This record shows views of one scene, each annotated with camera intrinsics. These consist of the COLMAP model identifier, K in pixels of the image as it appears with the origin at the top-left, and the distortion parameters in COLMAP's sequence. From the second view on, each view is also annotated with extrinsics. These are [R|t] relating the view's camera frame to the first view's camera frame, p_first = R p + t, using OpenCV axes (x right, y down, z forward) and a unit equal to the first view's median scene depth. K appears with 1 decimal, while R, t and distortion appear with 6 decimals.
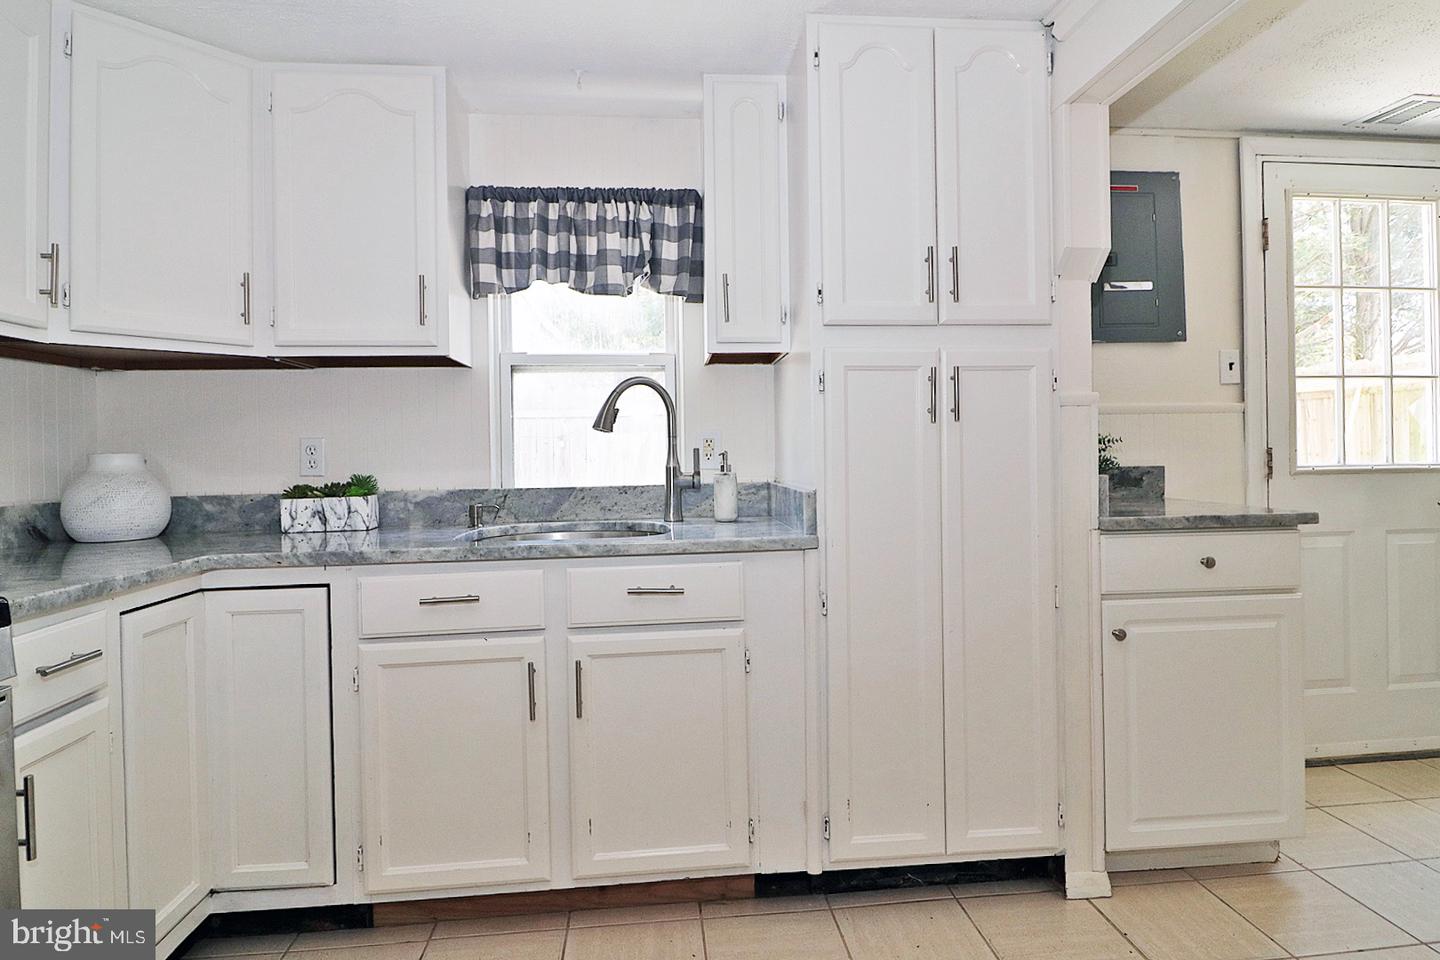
lens RADIAL K [[795.9, 0, 733.9], [0, 795.9, 444.2], [0, 0, 1]] dist [-0.000658, -0.000289]
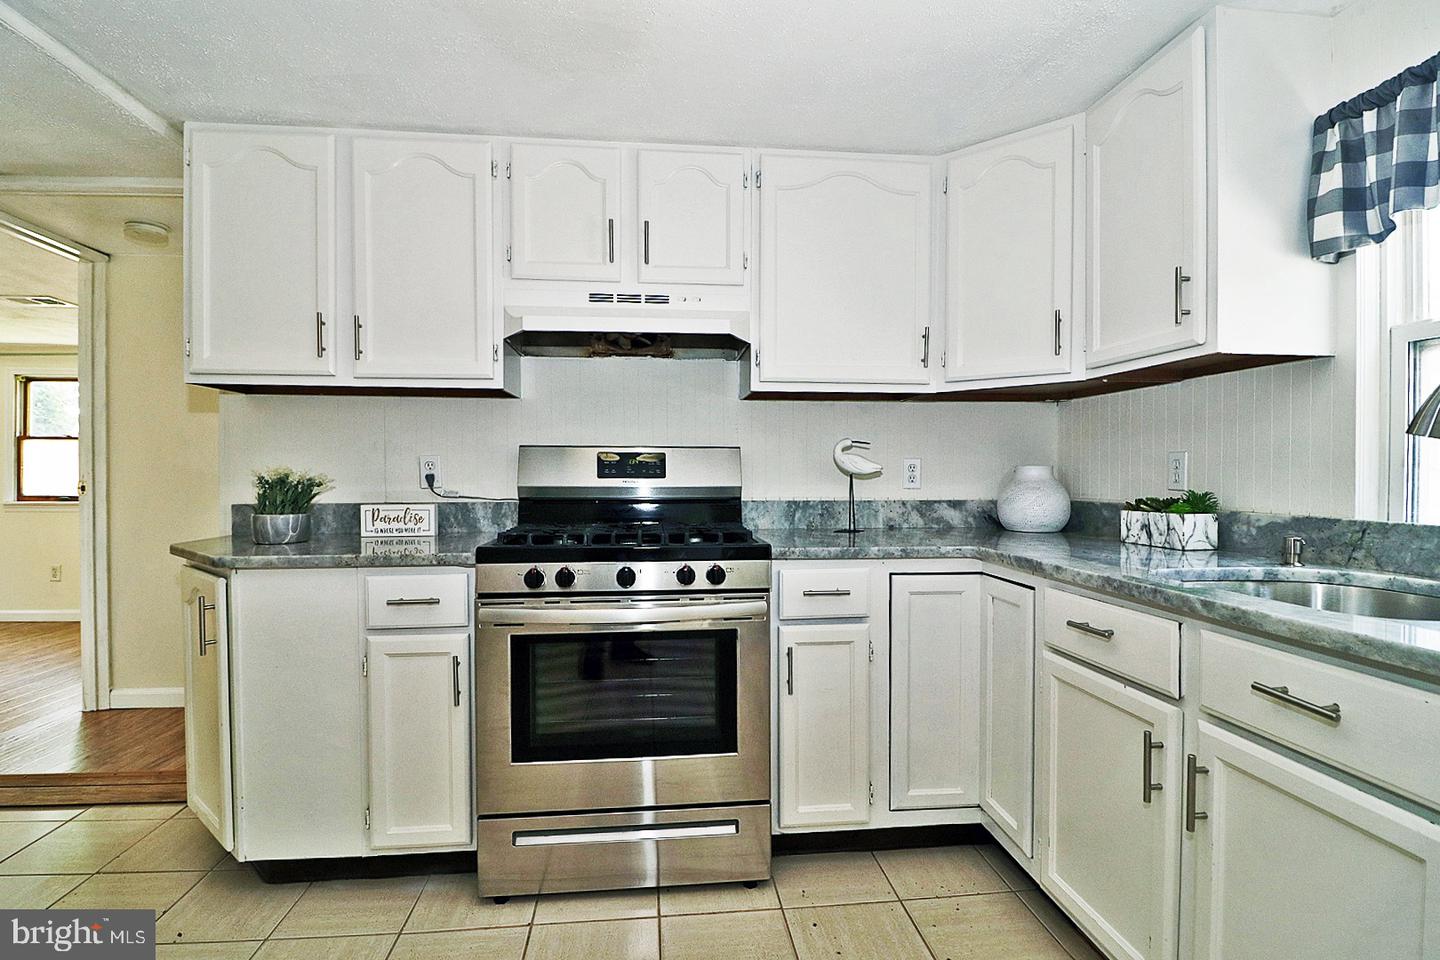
lens RADIAL K [[687.2, 0, 716.7], [0, 687.2, 478.1], [0, 0, 1]] dist [0.001846, -0.012690]
pose [[-0.006798, 0.029111, -0.999553, 0.351353], [0.008378, 0.999543, 0.029054, -0.005151], [0.999942, -0.008176, -0.007038, 0.461985]]
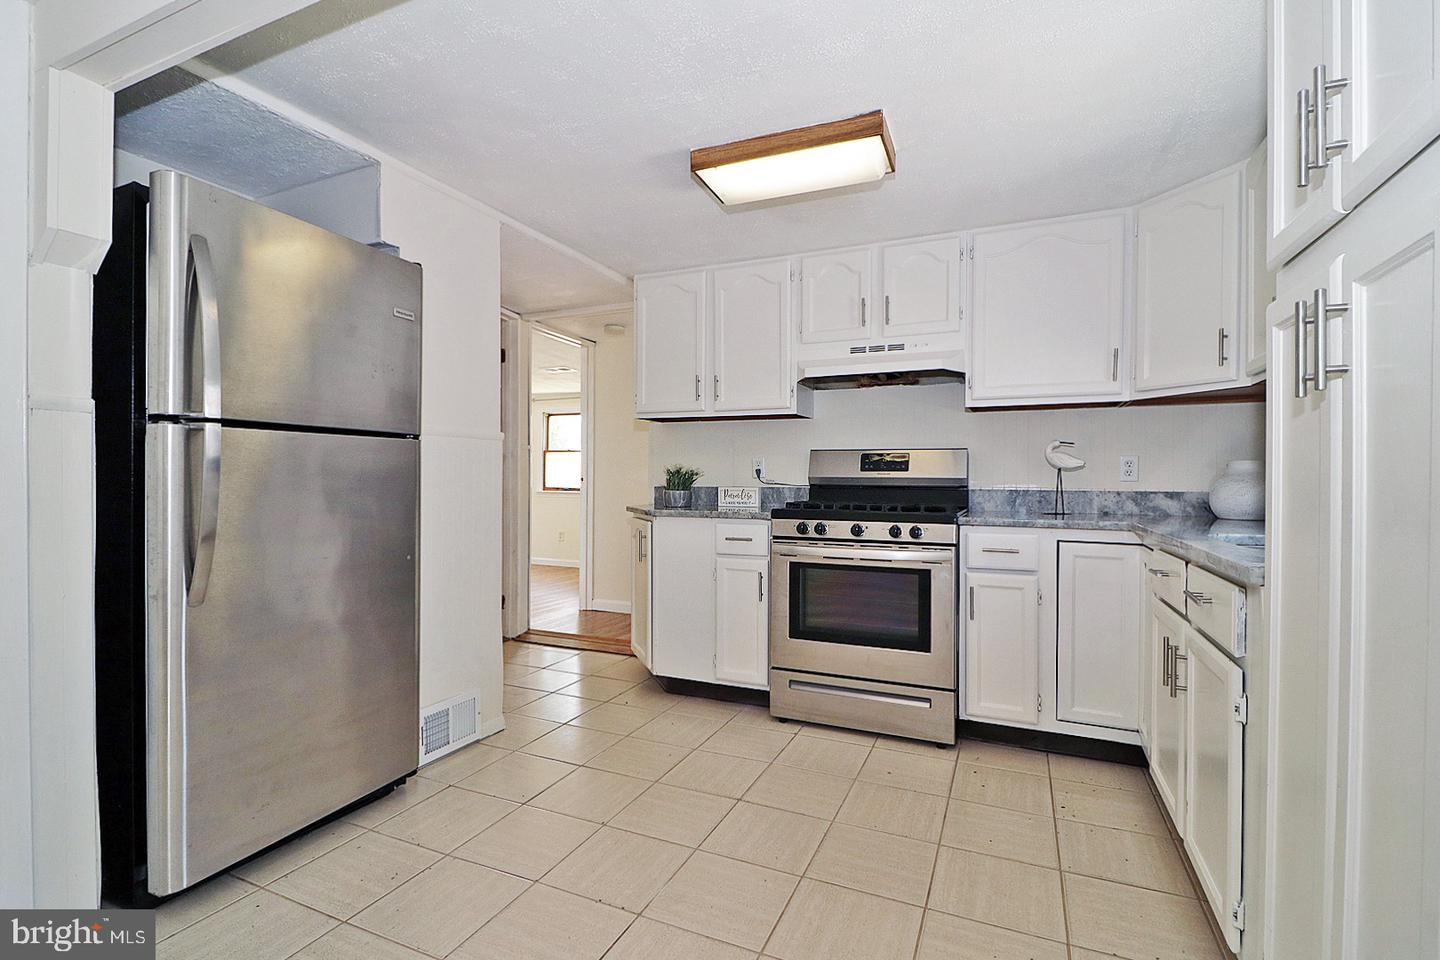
lens RADIAL K [[668.6, 0, 708.1], [0, 668.6, 477.8], [0, 0, 1]] dist [0.010266, -0.000097]
pose [[-0.518895, 0.016026, -0.854688, 0.758240], [0.010771, 0.999867, 0.012209, 0.016764], [0.854770, -0.002871, -0.518999, 0.759741]]
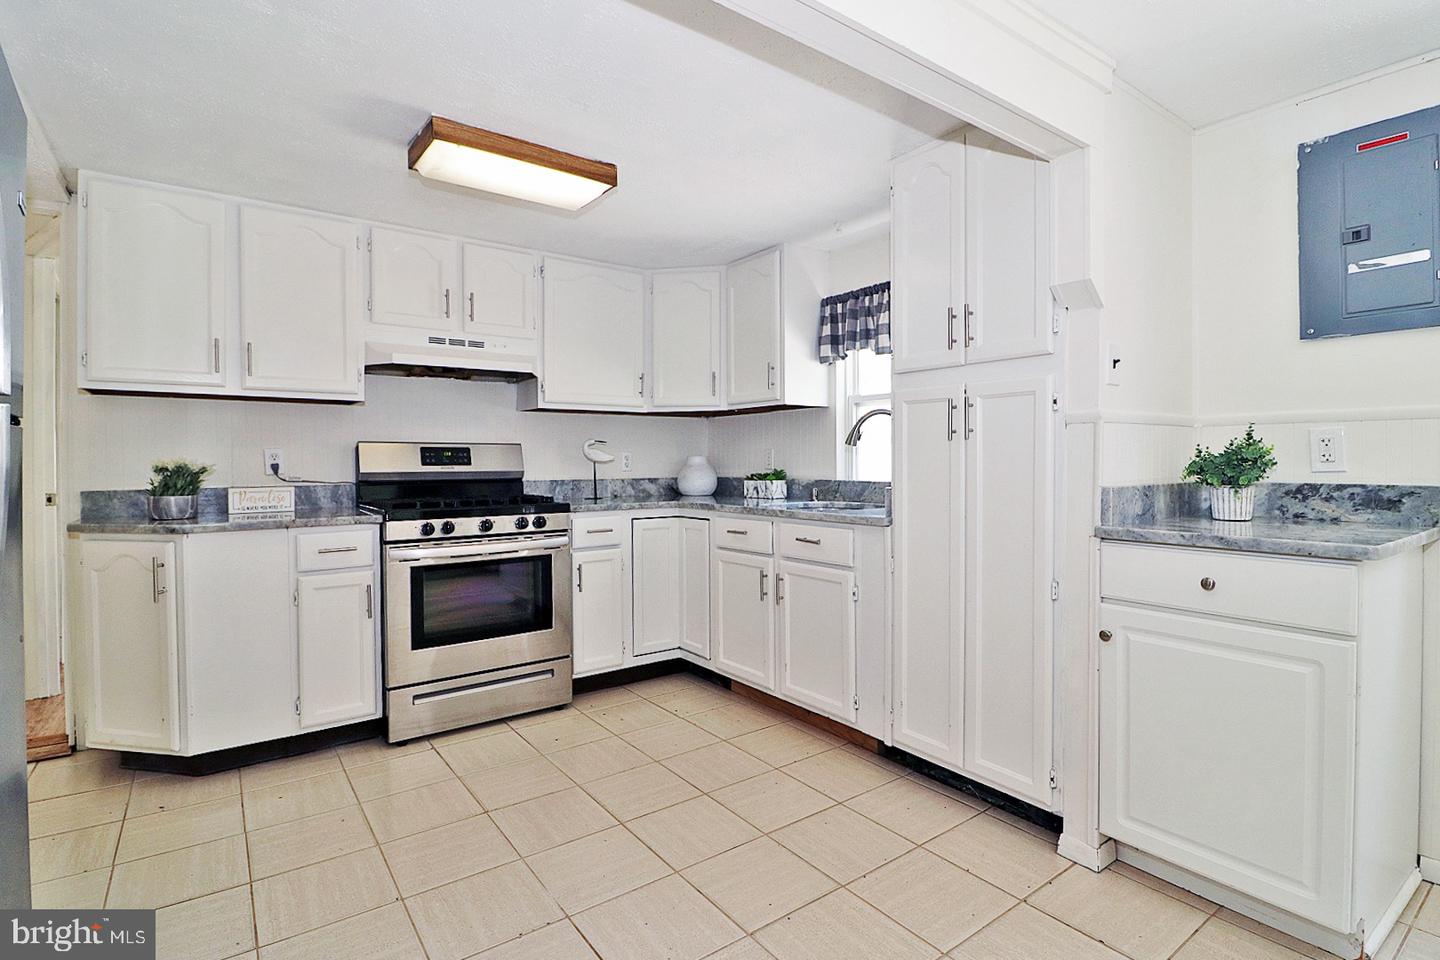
lens RADIAL K [[717.1, 0, 713.6], [0, 717.1, 460.5], [0, 0, 1]] dist [0.012199, -0.018129]
pose [[0.492572, 0.016473, -0.870116, 0.940844], [0.002951, 0.999783, 0.020599, -0.016608], [0.870267, -0.012714, 0.492417, 0.054982]]
